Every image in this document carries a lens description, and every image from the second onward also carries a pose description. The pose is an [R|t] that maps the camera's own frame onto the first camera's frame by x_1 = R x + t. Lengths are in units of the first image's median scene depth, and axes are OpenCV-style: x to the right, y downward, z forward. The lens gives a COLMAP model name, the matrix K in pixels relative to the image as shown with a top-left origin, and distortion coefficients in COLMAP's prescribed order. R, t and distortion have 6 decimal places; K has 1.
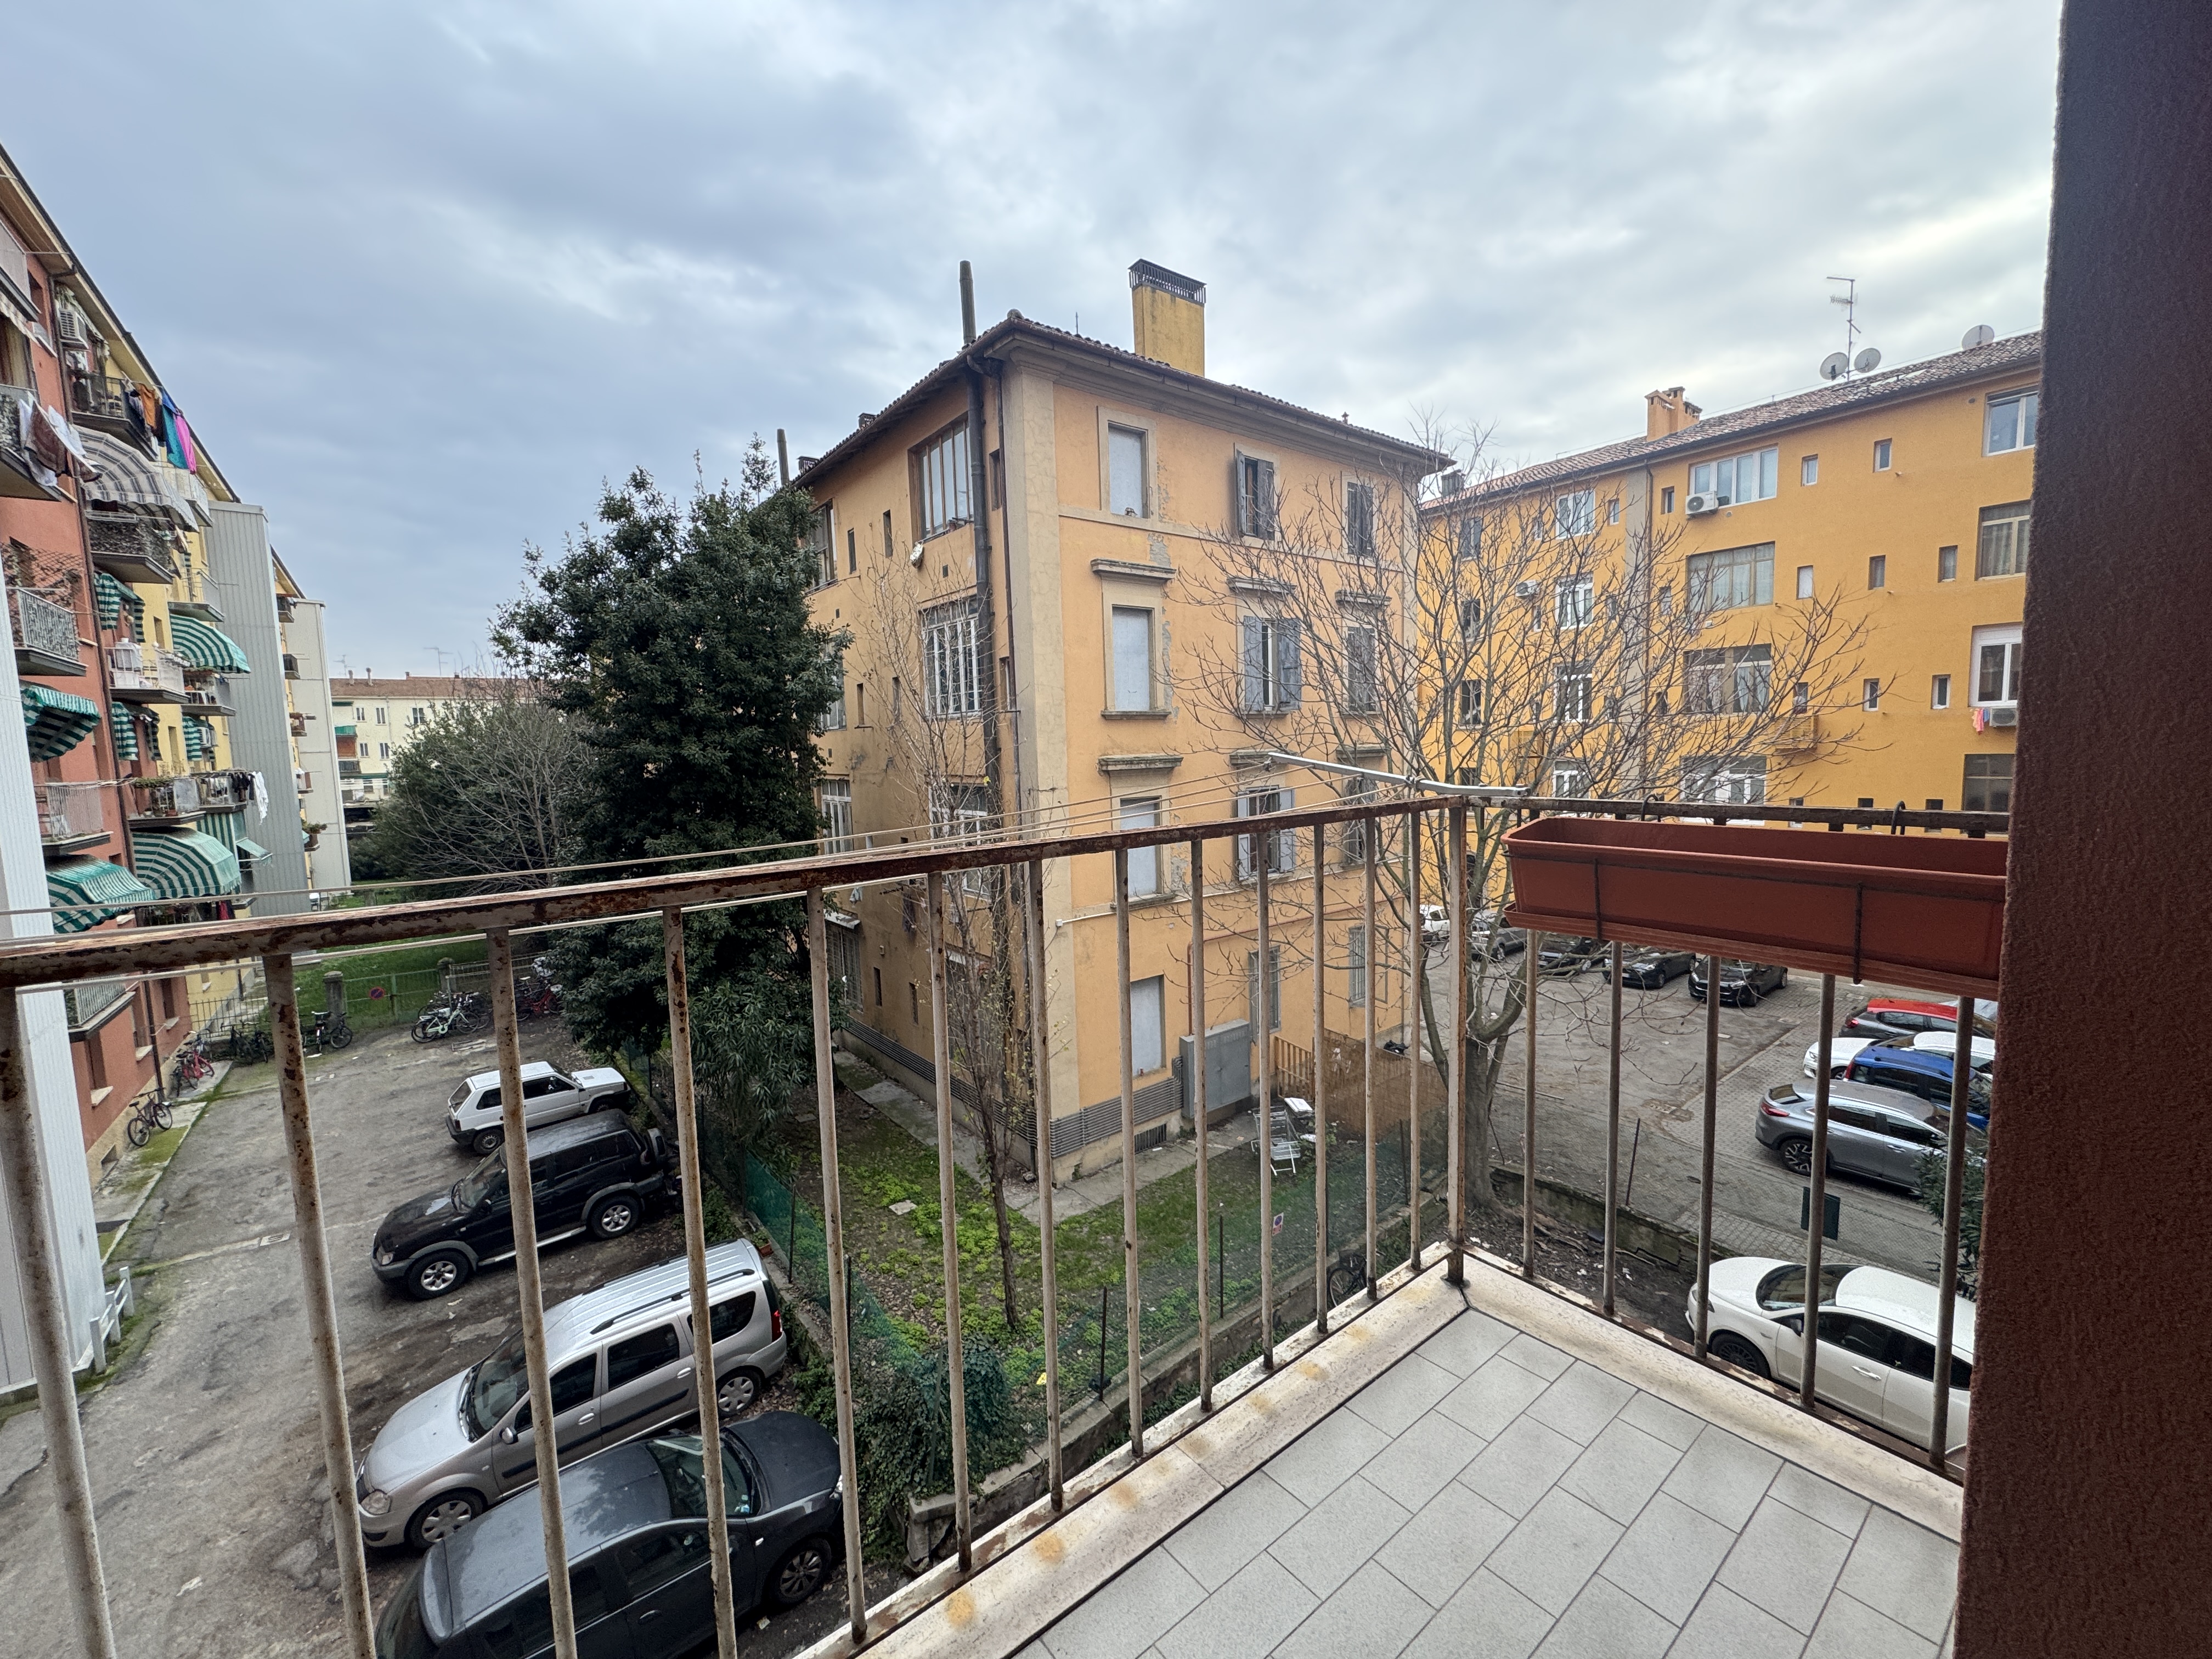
lens RADIAL K [[877.4, 0, 1109.3], [0, 877.4, 822.5], [0, 0, 1]] dist [-0.004177, 0.000263]
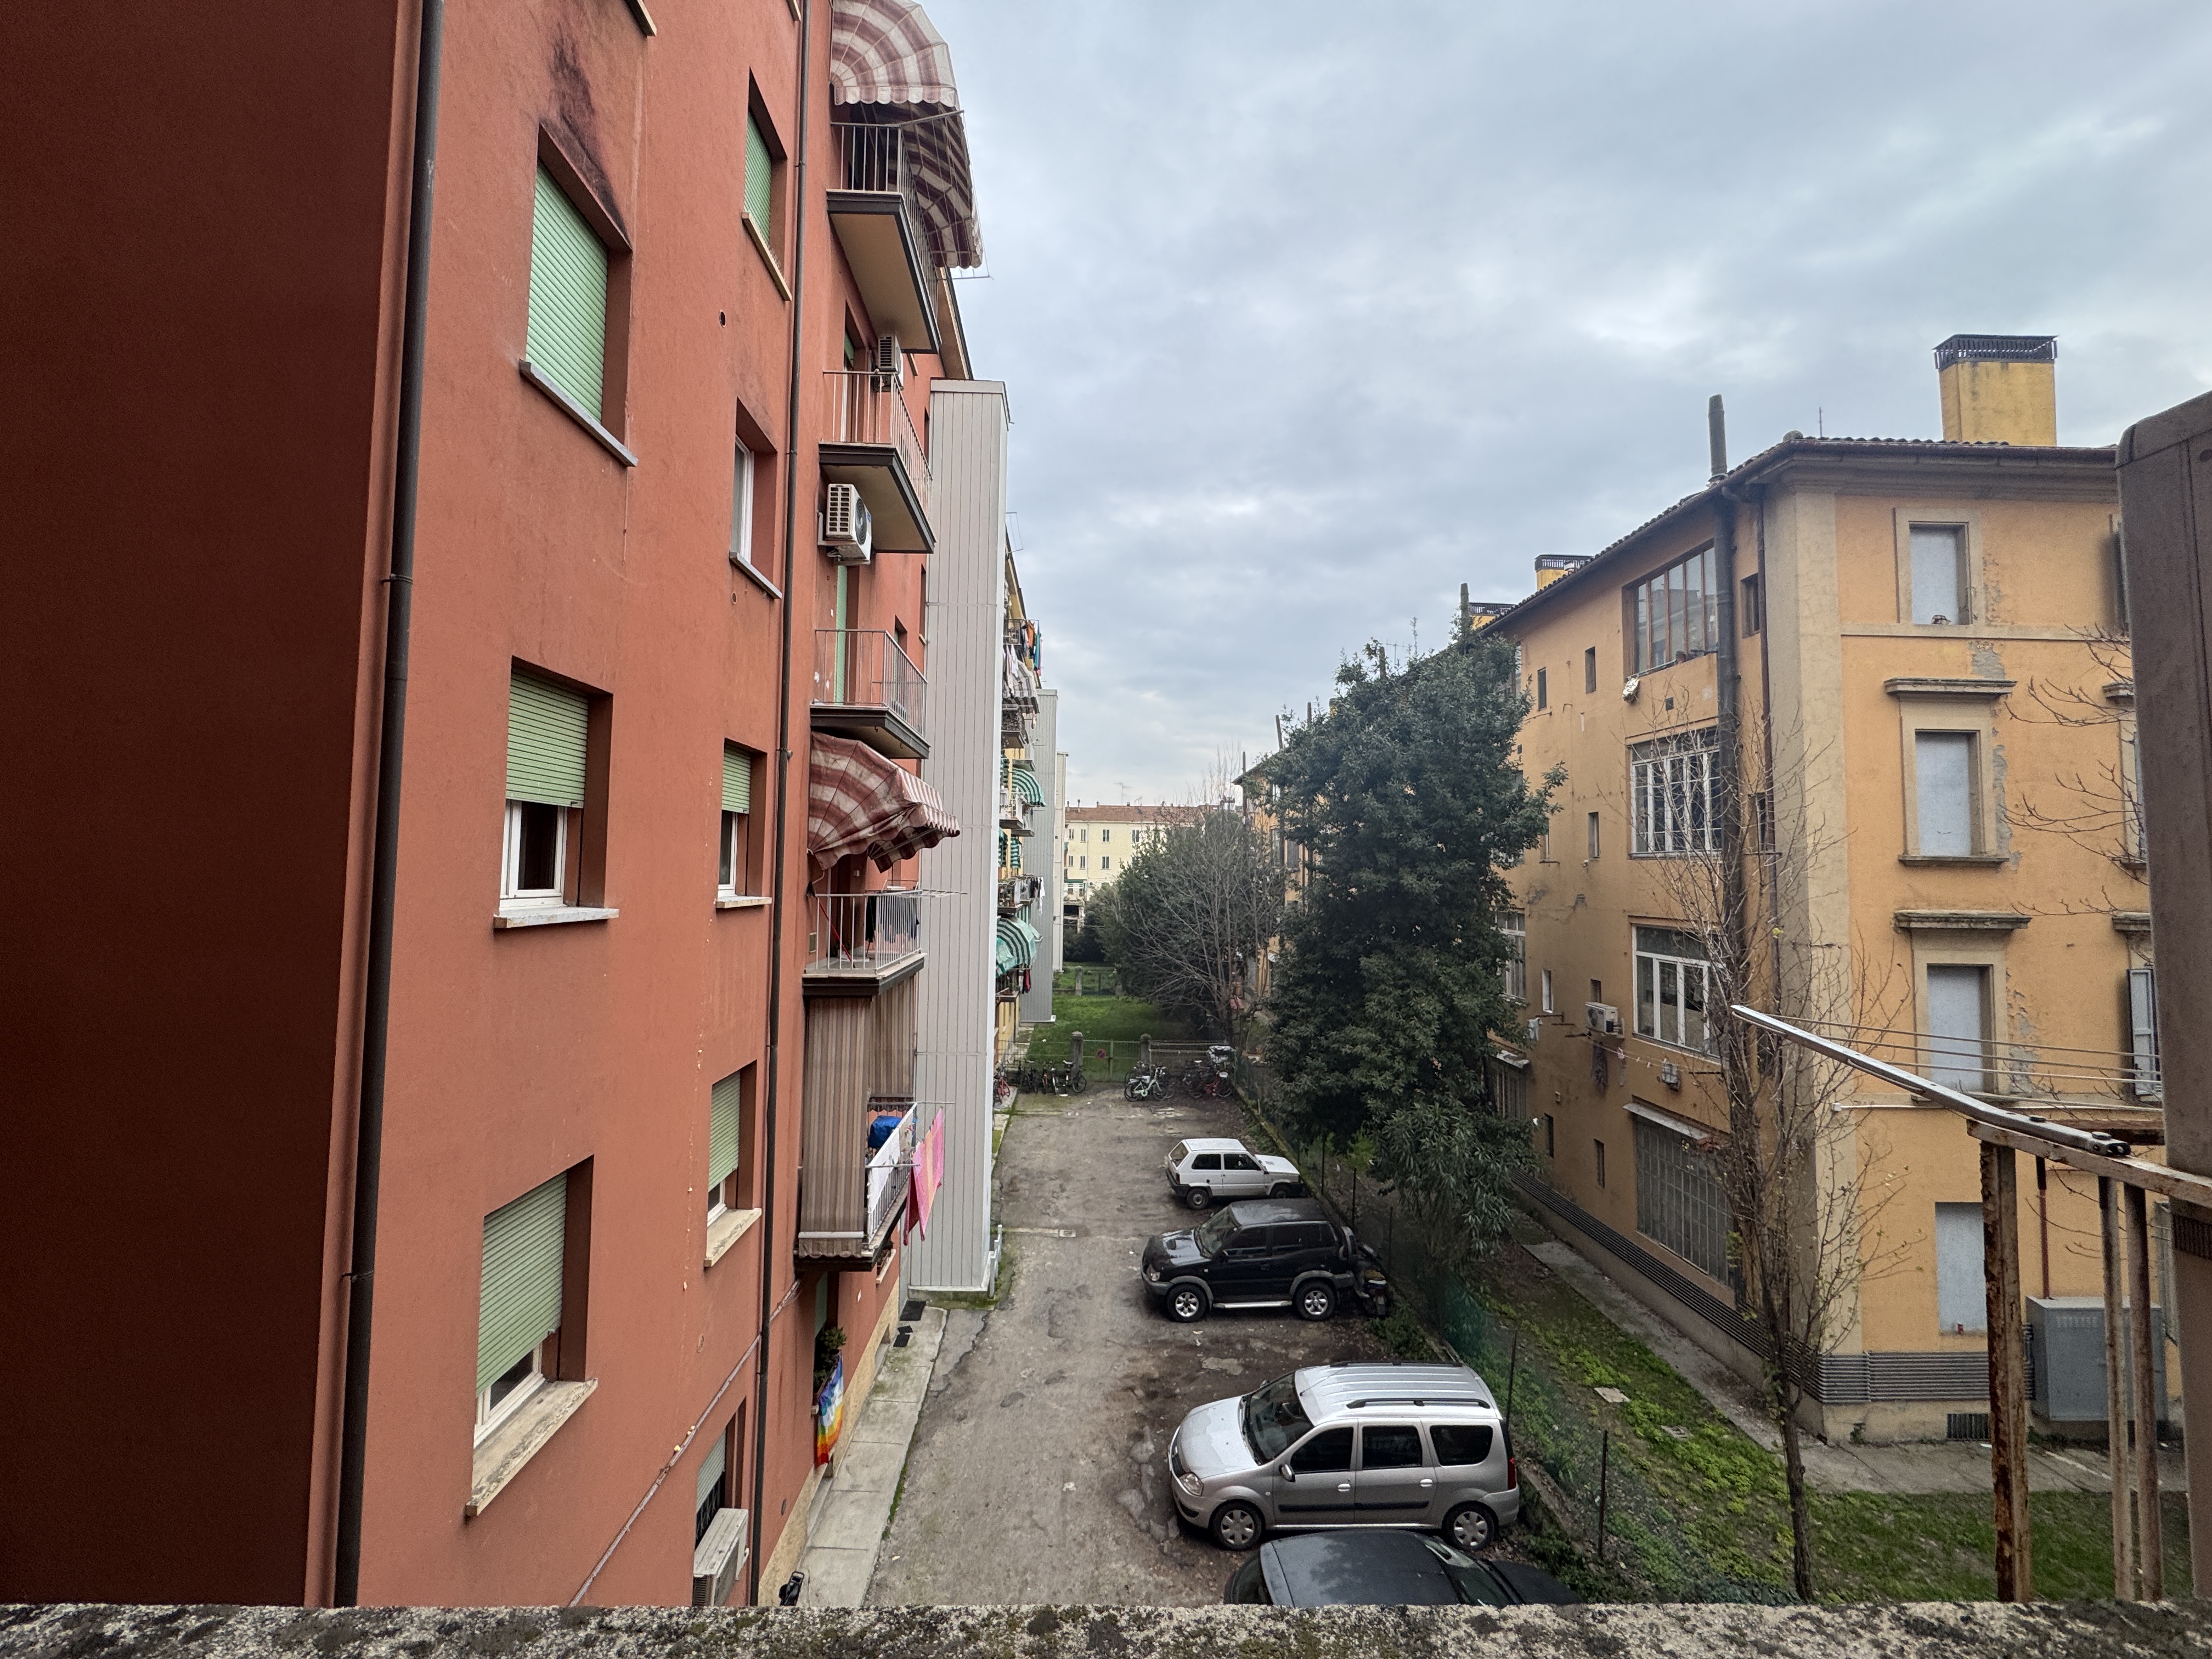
lens RADIAL K [[877.4, 0, 1110.7], [0, 877.4, 823.8], [0, 0, 1]] dist [-0.004177, 0.000263]
pose [[0.802561, 0.008059, -0.596516, -0.114145], [-0.091341, 0.989779, -0.109520, 0.001998], [0.589536, 0.142383, 0.795094, -0.103439]]
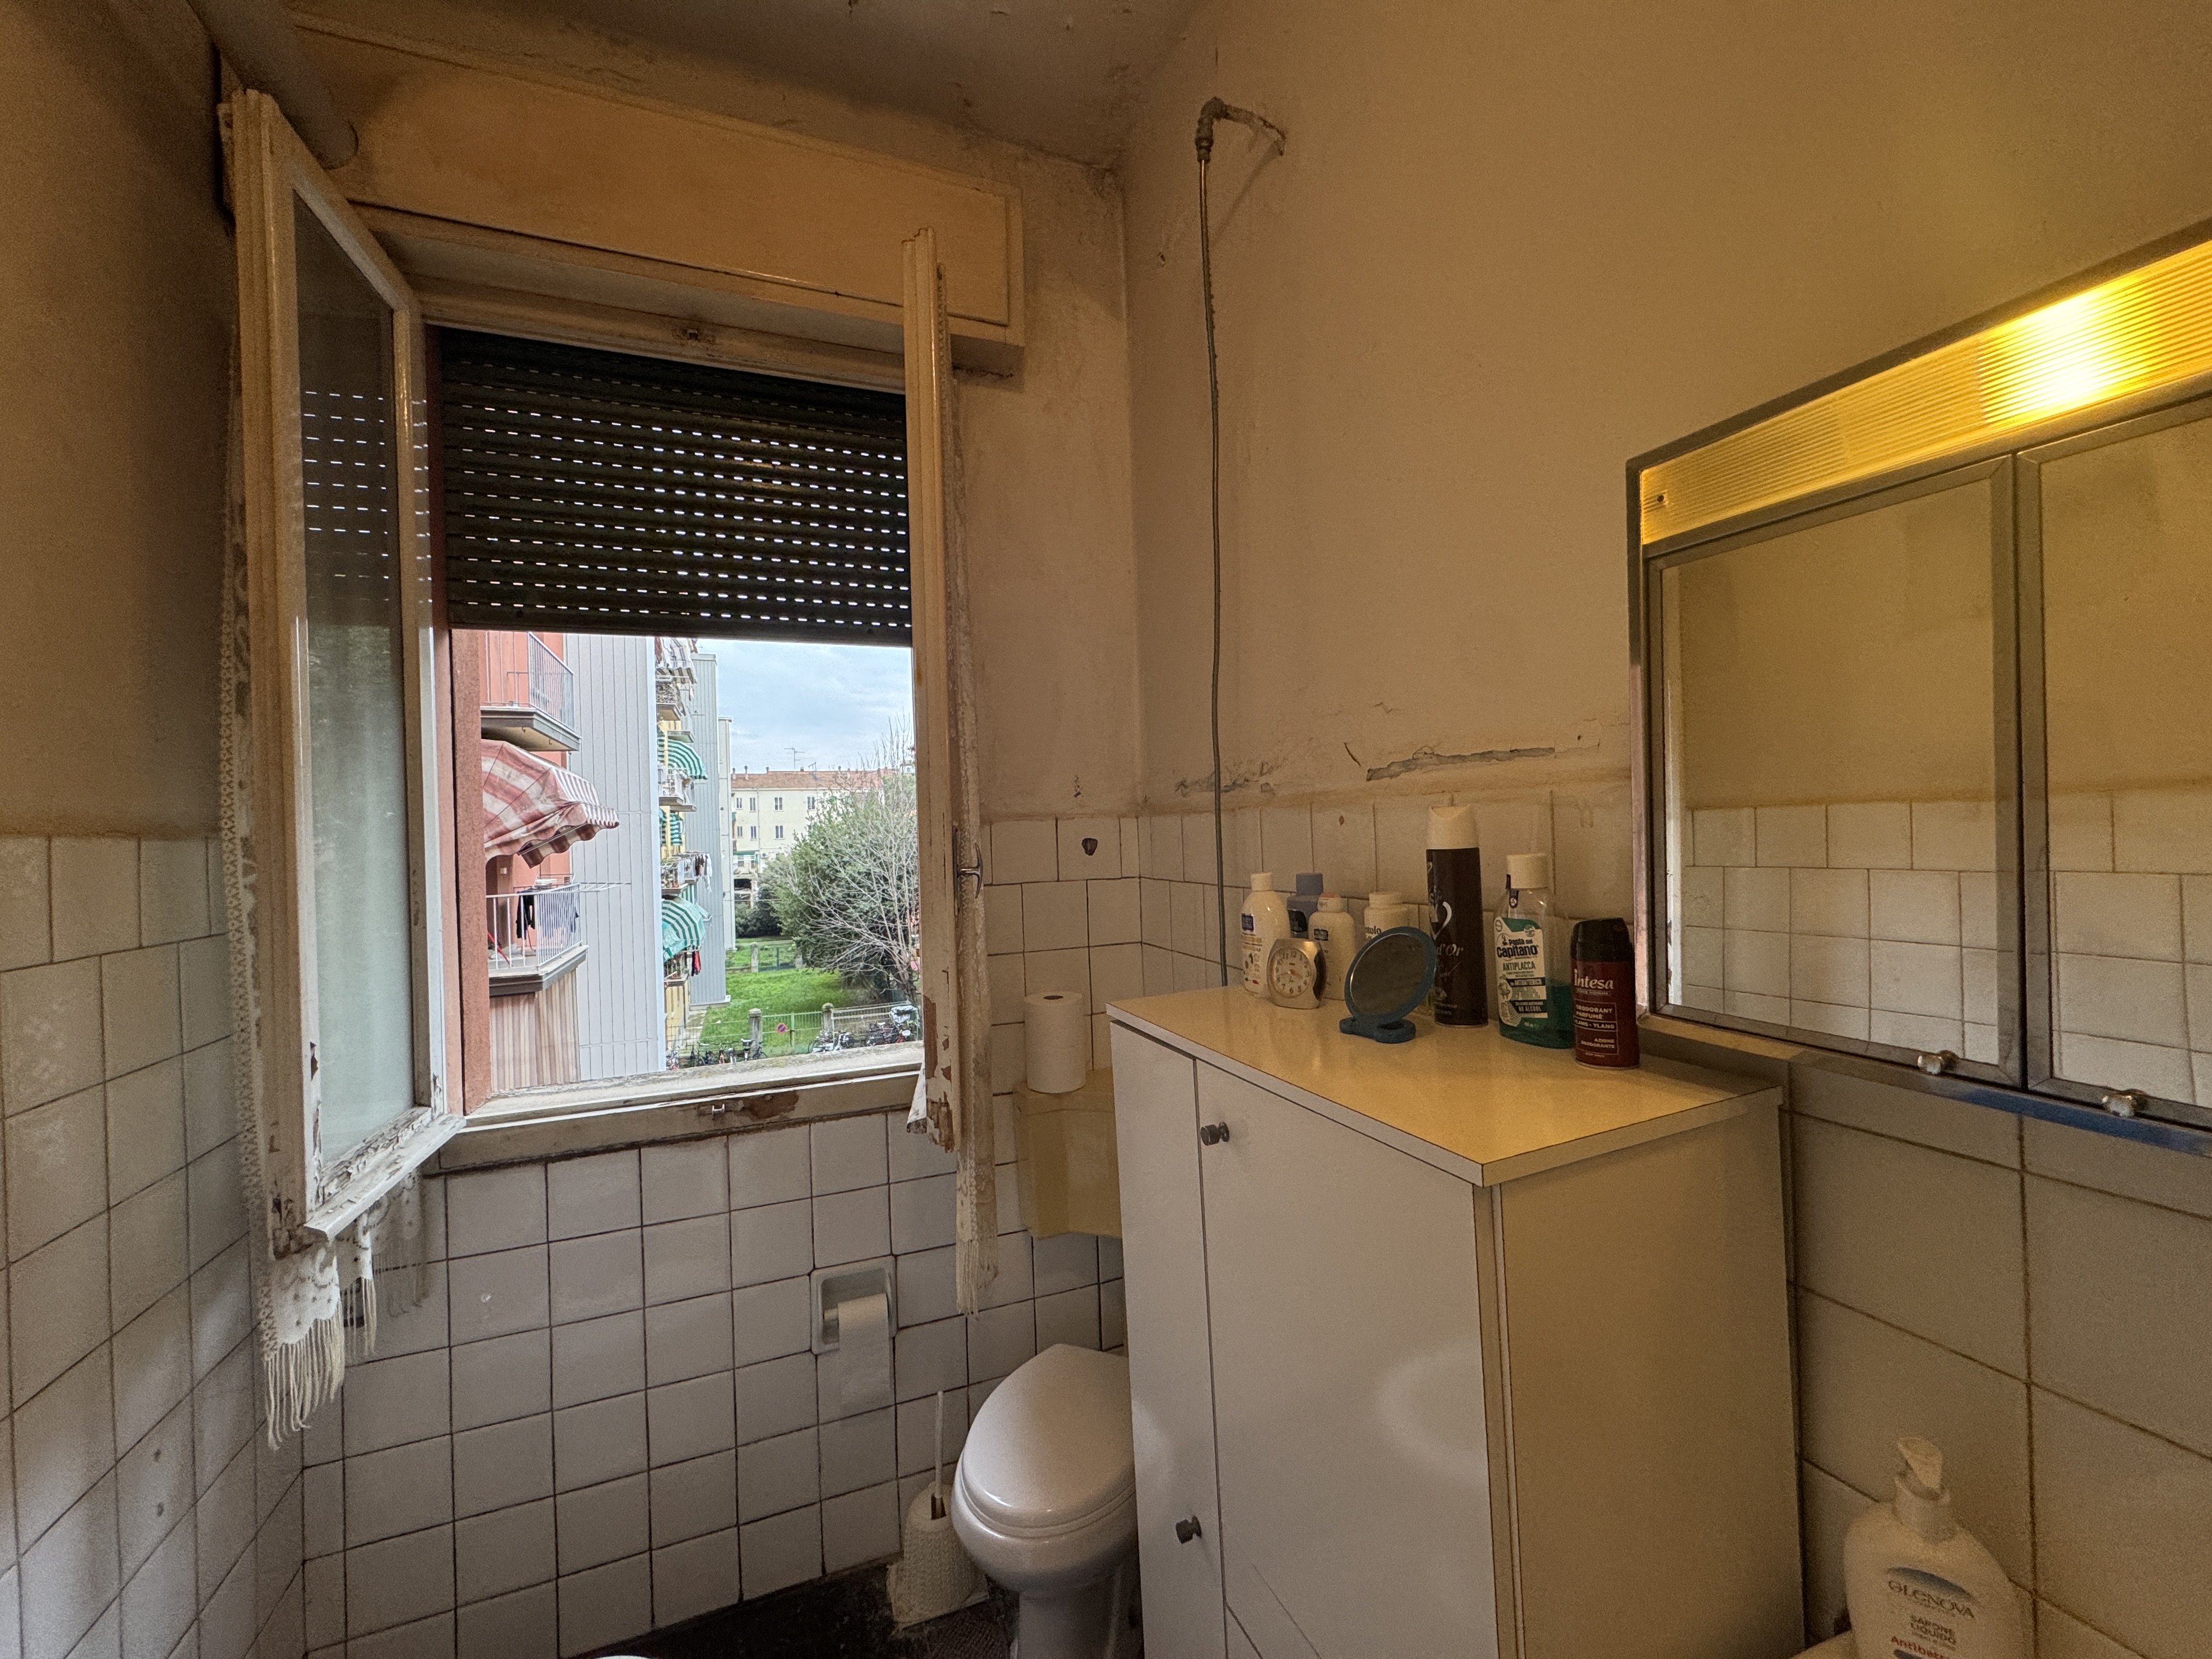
lens RADIAL K [[877.4, 0, 1110.5], [0, 877.4, 825.5], [0, 0, 1]] dist [-0.004177, 0.000263]
pose [[0.960068, -0.001223, -0.279763, -0.029669], [-0.022701, 0.996352, -0.082259, -0.008772], [0.278843, 0.085325, 0.956539, -0.207005]]
